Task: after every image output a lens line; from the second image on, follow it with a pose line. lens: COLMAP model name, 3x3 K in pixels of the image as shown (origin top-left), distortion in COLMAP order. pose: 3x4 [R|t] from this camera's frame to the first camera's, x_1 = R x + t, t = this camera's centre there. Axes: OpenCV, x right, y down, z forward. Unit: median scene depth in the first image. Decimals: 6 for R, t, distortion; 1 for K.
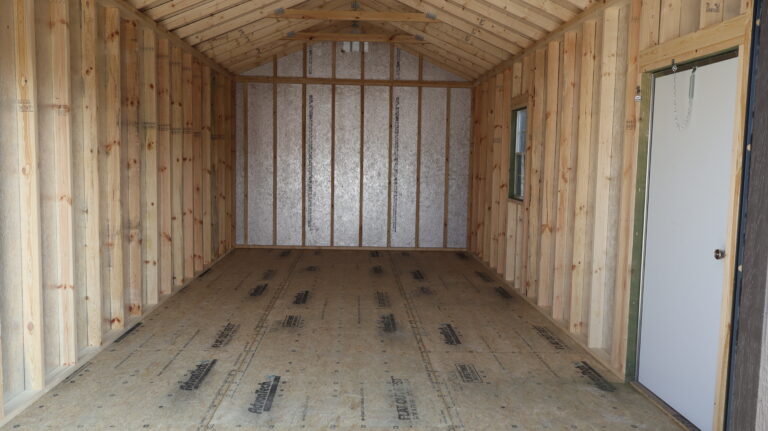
lens RADIAL K [[628.6, 0, 384.0], [0, 628.6, 215.5], [0, 0, 1]] dist [-0.001992, -0.004960]
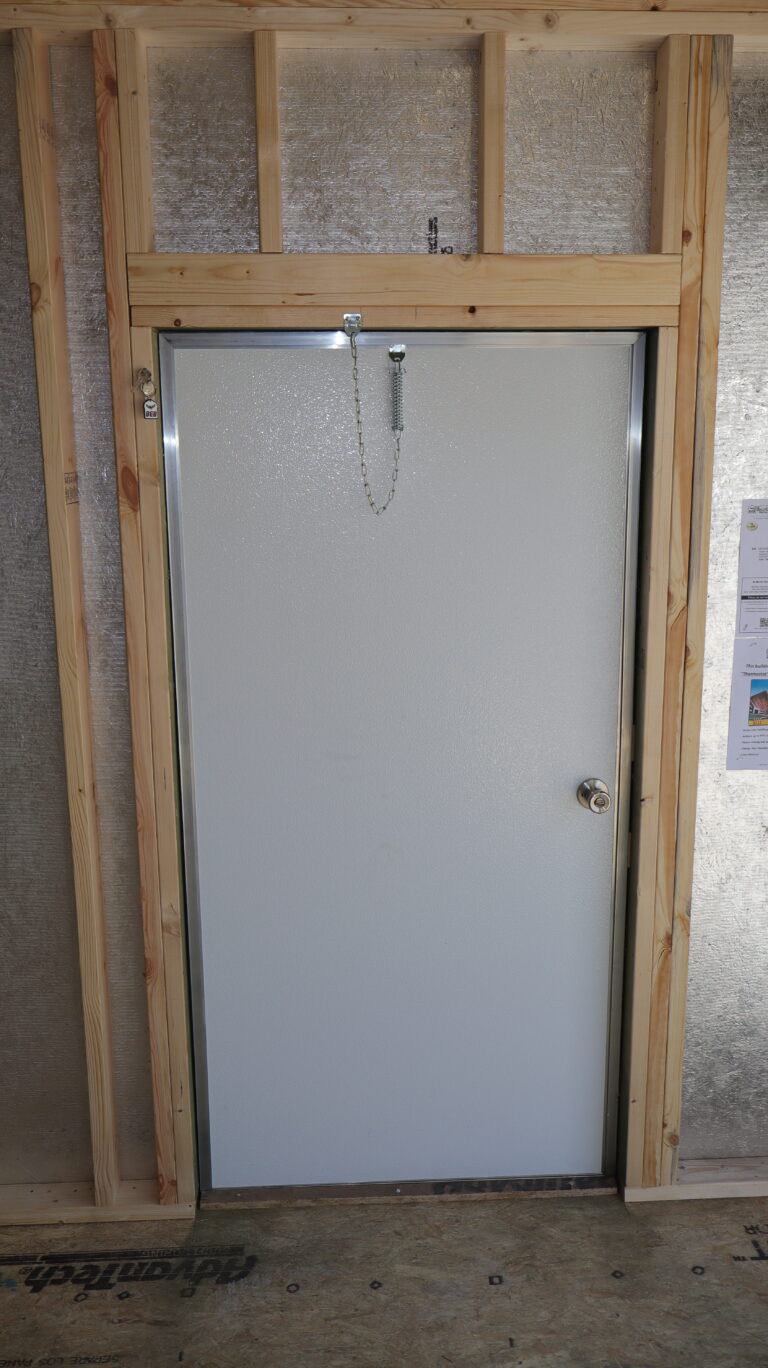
lens RADIAL K [[1119.7, 0, 384.0], [0, 1119.7, 684.0], [0, 0, 1]] dist [-0.001992, -0.004960]
pose [[-0.004570, -0.220396, 0.975400, -0.178959], [0.095766, 0.970830, 0.219812, -0.165253], [-0.995393, 0.094414, 0.016670, 0.890006]]
